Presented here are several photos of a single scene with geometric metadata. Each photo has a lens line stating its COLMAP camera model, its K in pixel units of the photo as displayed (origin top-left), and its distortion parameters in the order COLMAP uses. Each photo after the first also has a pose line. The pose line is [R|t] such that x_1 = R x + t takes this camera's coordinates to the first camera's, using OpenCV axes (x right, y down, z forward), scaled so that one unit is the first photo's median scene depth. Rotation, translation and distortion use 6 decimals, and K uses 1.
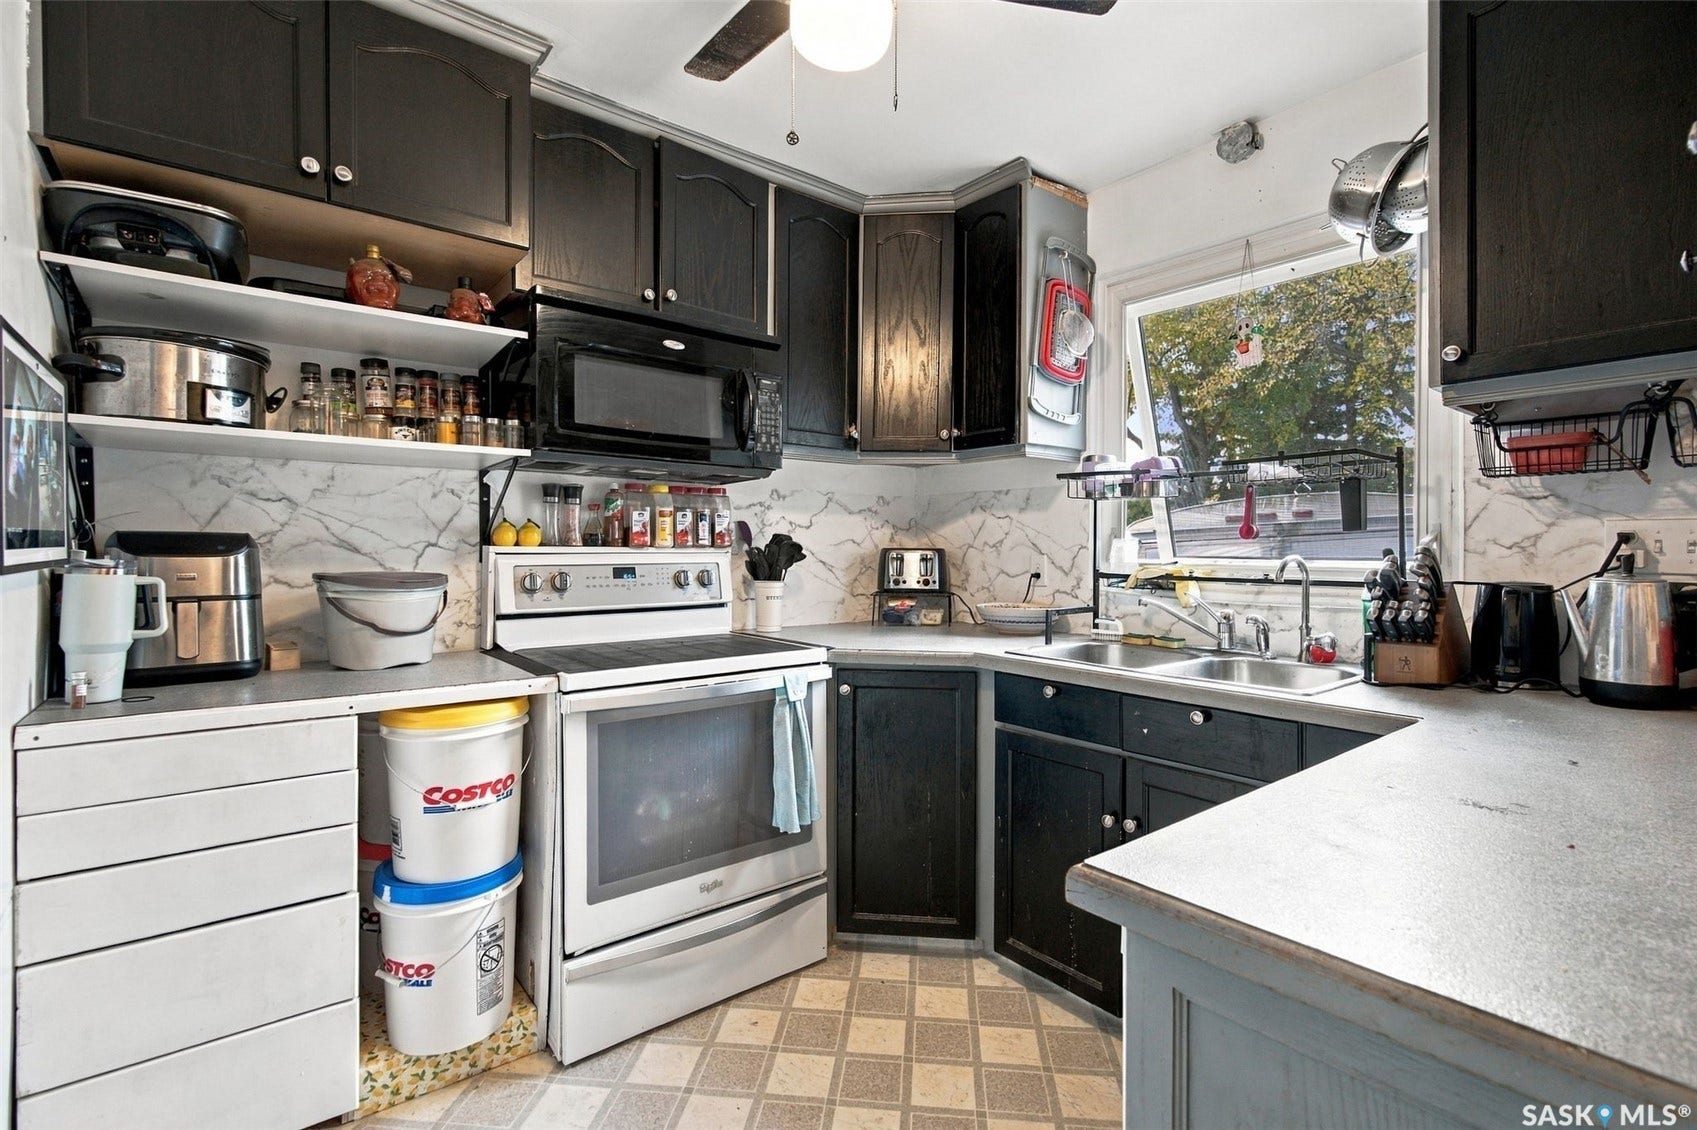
lens RADIAL K [[777.8, 0, 853.7], [0, 777.8, 555.0], [0, 0, 1]] dist [0.001971, 0.001218]
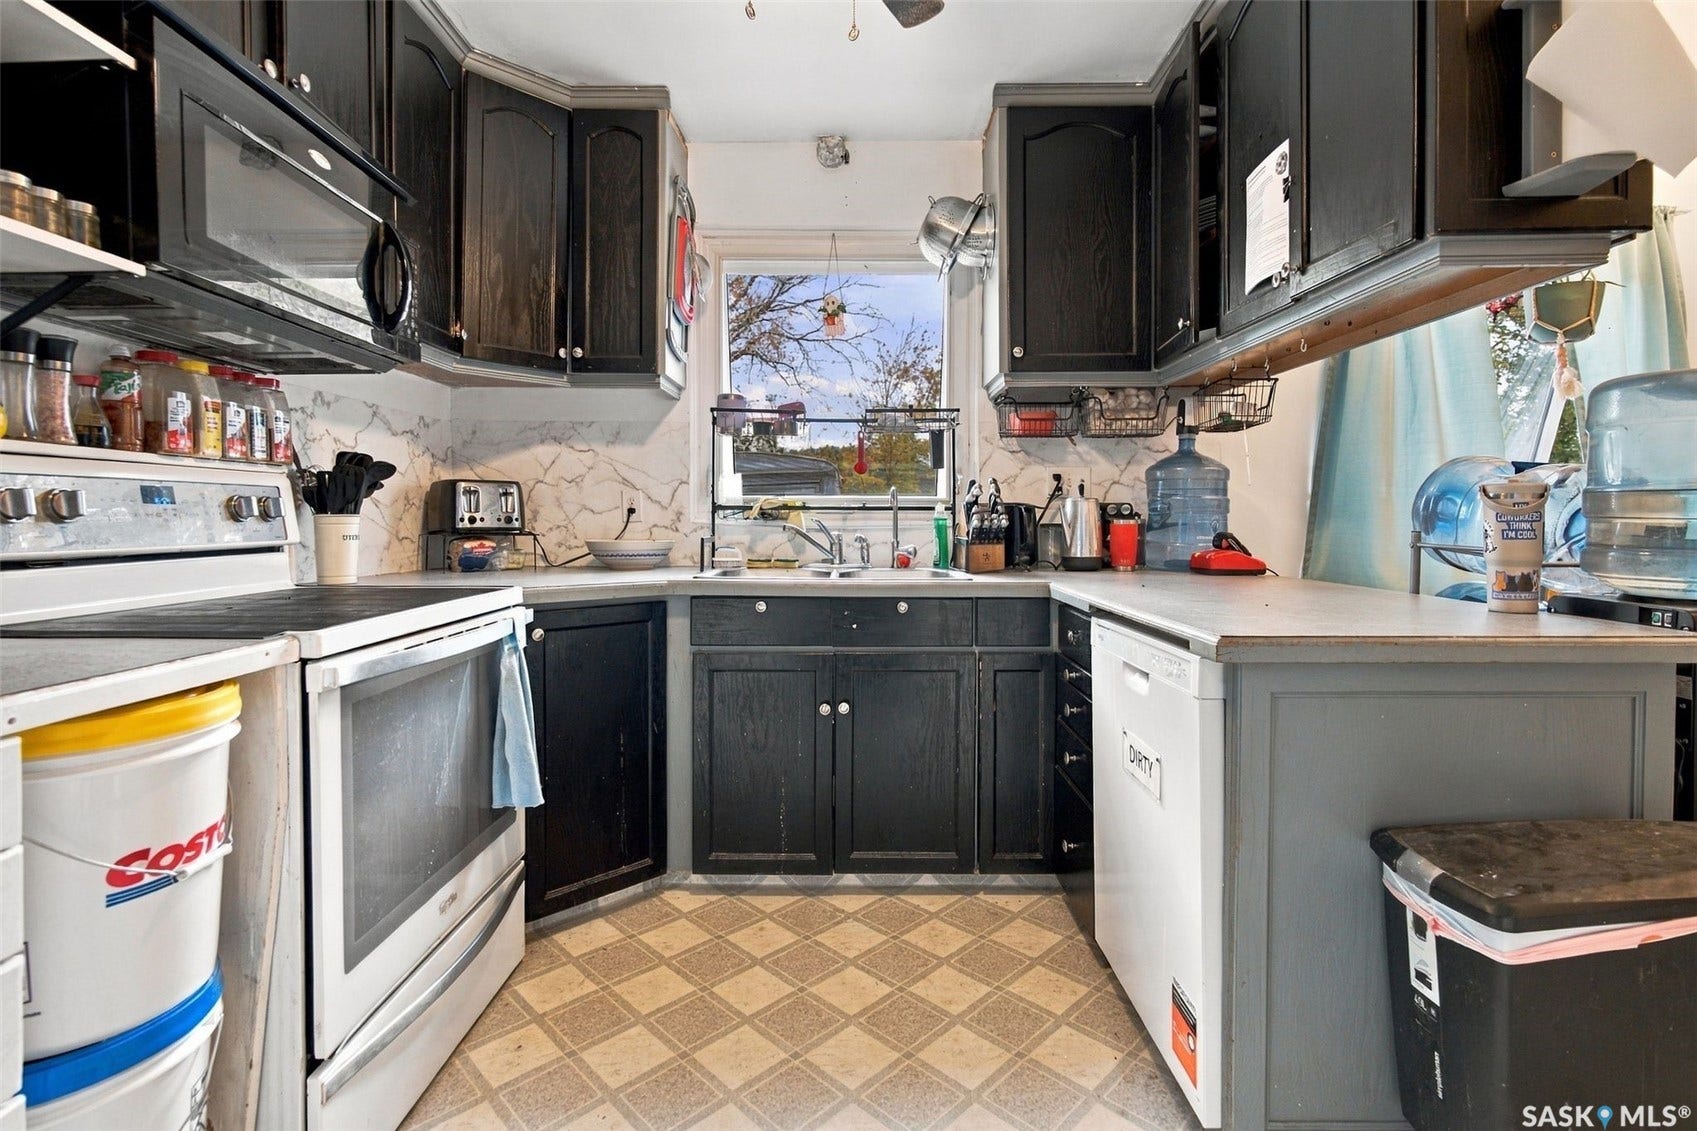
lens RADIAL K [[777.8, 0, 882.3], [0, 777.8, 525.3], [0, 0, 1]] dist [0.001971, 0.001218]
pose [[0.630592, -0.012747, 0.776010, -0.428125], [0.006245, 0.999916, 0.011350, 0.045630], [-0.776090, -0.002311, 0.630618, 0.169673]]
